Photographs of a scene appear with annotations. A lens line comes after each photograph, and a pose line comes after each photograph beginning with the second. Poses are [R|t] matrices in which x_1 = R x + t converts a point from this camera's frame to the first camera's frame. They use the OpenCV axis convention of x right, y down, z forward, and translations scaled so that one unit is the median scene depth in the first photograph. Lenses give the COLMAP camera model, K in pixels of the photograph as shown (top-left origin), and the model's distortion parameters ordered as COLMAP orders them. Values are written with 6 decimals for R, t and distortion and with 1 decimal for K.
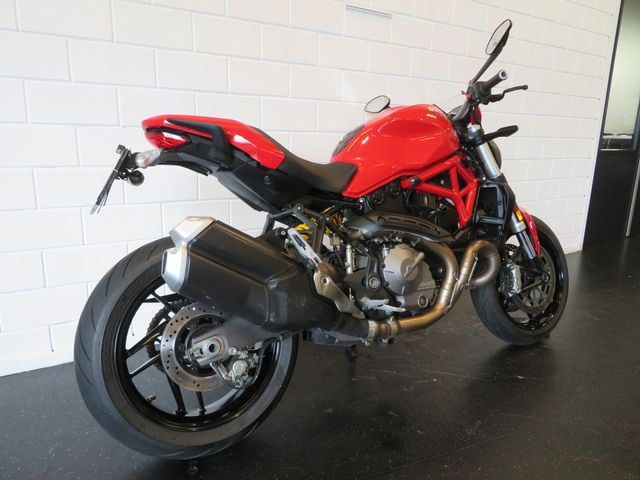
lens RADIAL K [[461.6, 0, 320.0], [0, 461.6, 240.0], [0, 0, 1]] dist [0.006976, 0.000652]
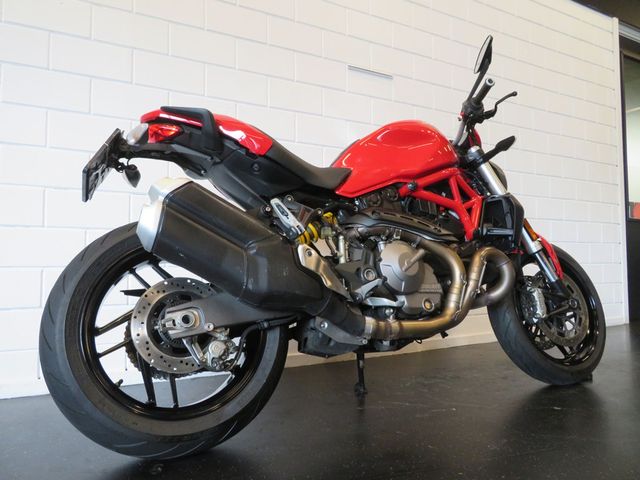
lens RADIAL K [[461.6, 0, 320.0], [0, 461.6, 240.0], [0, 0, 1]] dist [0.006976, 0.000652]
pose [[0.996540, -0.032121, -0.076659, 0.089187], [0.009971, 0.961846, -0.273410, 0.274599], [0.082516, 0.271699, 0.958838, 0.077107]]
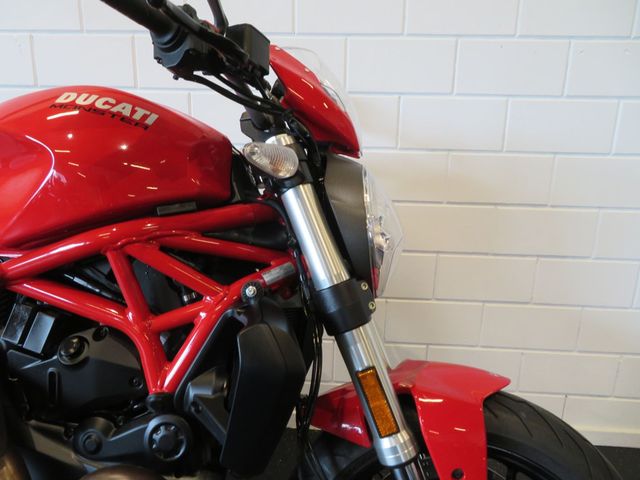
lens RADIAL K [[457.0, 0, 320.0], [0, 457.0, 240.0], [0, 0, 1]] dist [-0.020989, 0.001515]
pose [[0.806096, 0.143715, -0.574069, 0.728473], [-0.137183, 0.989019, 0.054966, -0.241894], [0.575665, 0.034445, 0.816960, 0.917602]]
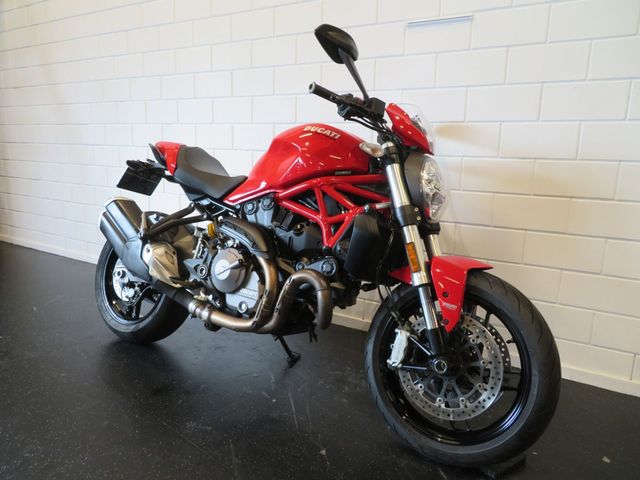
lens RADIAL K [[457.0, 0, 320.0], [0, 457.0, 240.0], [0, 0, 1]] dist [-0.020989, 0.001515]
pose [[0.444115, 0.164755, -0.880692, 1.301926], [-0.207657, 0.975111, 0.077701, -0.147109], [0.871574, 0.148373, 0.467274, 0.674953]]
